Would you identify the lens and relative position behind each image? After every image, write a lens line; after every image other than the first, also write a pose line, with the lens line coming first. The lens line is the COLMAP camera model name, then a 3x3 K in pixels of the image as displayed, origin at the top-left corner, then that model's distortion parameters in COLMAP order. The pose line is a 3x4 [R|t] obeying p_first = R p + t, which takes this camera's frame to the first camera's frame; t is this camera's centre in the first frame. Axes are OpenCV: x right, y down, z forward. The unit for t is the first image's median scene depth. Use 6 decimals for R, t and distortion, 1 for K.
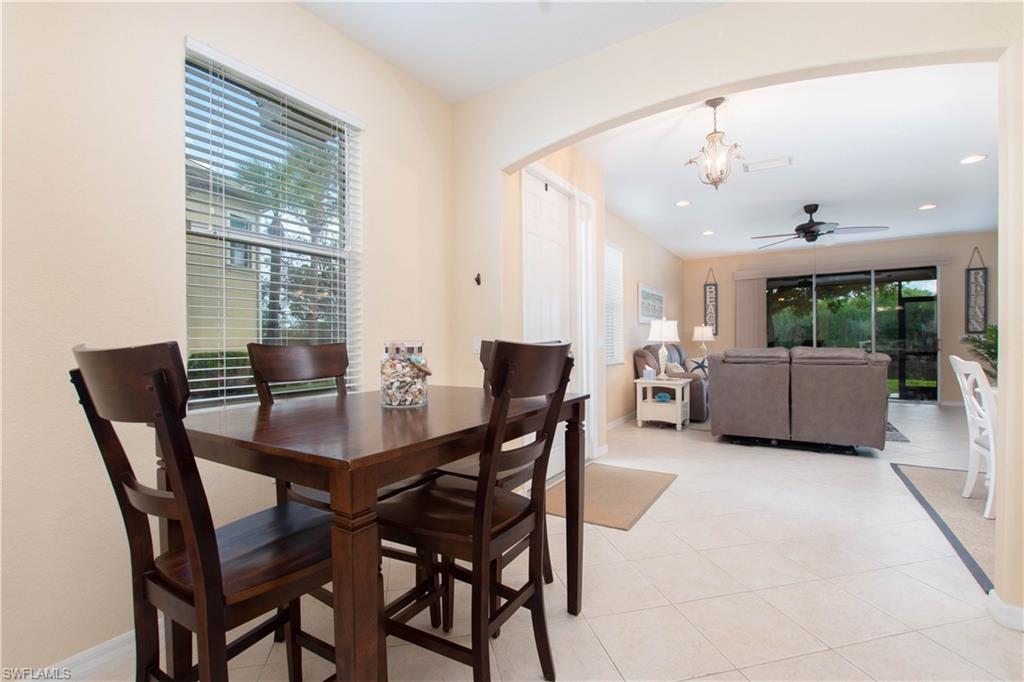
lens RADIAL K [[457.5, 0, 504.1], [0, 457.5, 342.4], [0, 0, 1]] dist [-0.020475, 0.000023]
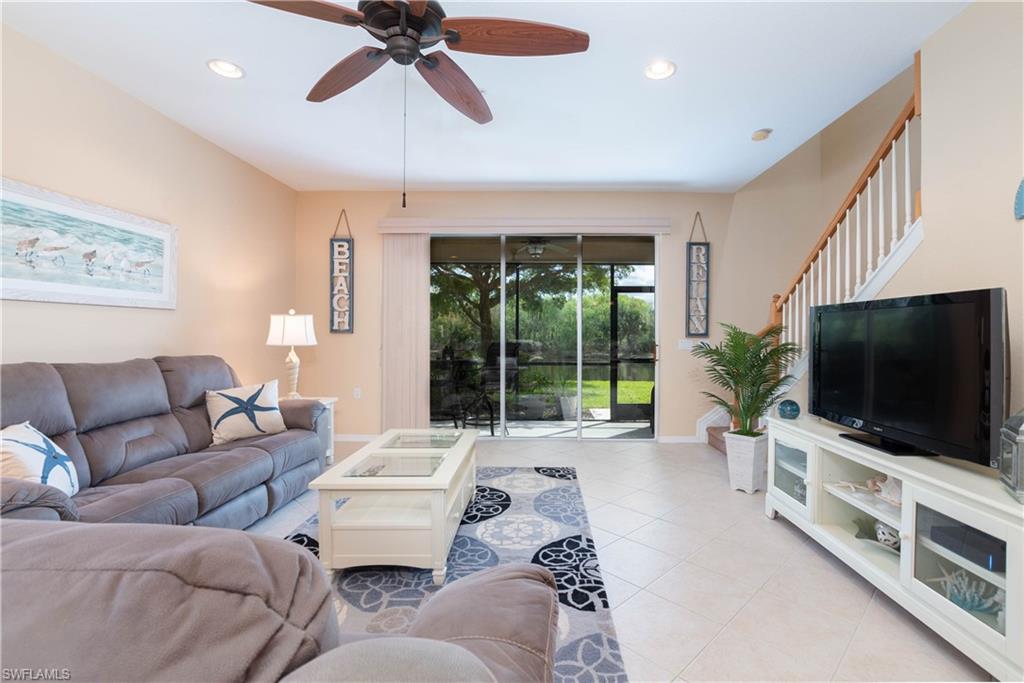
lens RADIAL K [[468.8, 0, 542.5], [0, 468.8, 331.4], [0, 0, 1]] dist [-0.019228, 0.001036]
pose [[0.839758, 0.012230, 0.542823, 0.419127], [-0.010071, 0.999925, -0.006949, -0.018717], [-0.542867, 0.000368, 0.839819, 0.474761]]
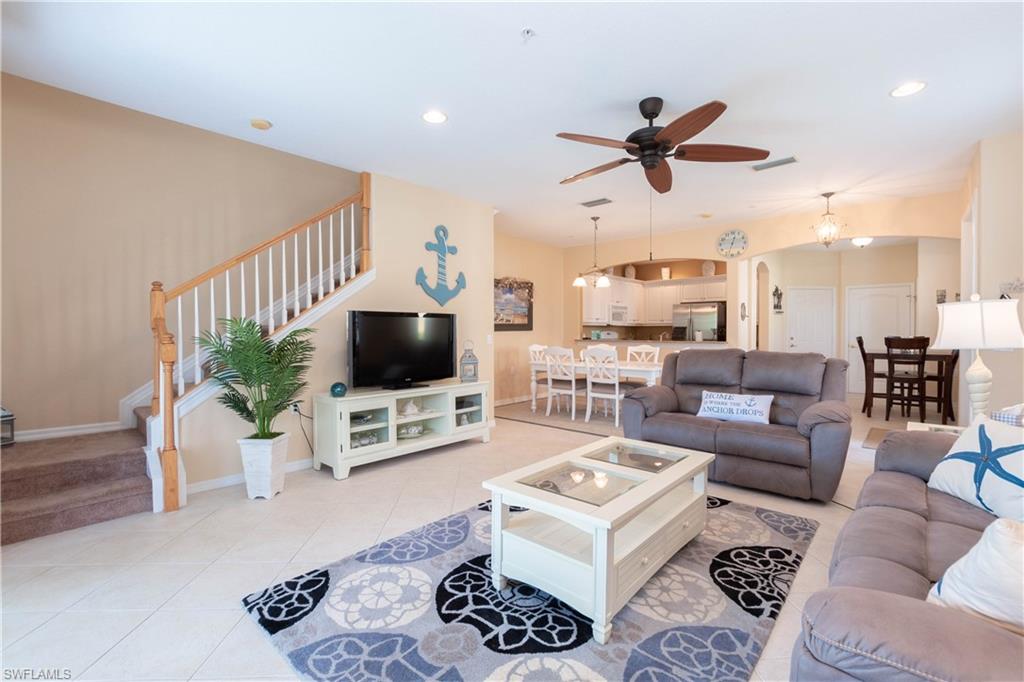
lens RADIAL K [[447.2, 0, 510.2], [0, 447.2, 337.0], [0, 0, 1]] dist [-0.022028, 0.000218]
pose [[-0.987284, 0.004946, 0.158891, 0.549958], [0.007022, 0.999897, 0.012506, -0.018858], [-0.158813, 0.013462, -0.987217, 1.128073]]
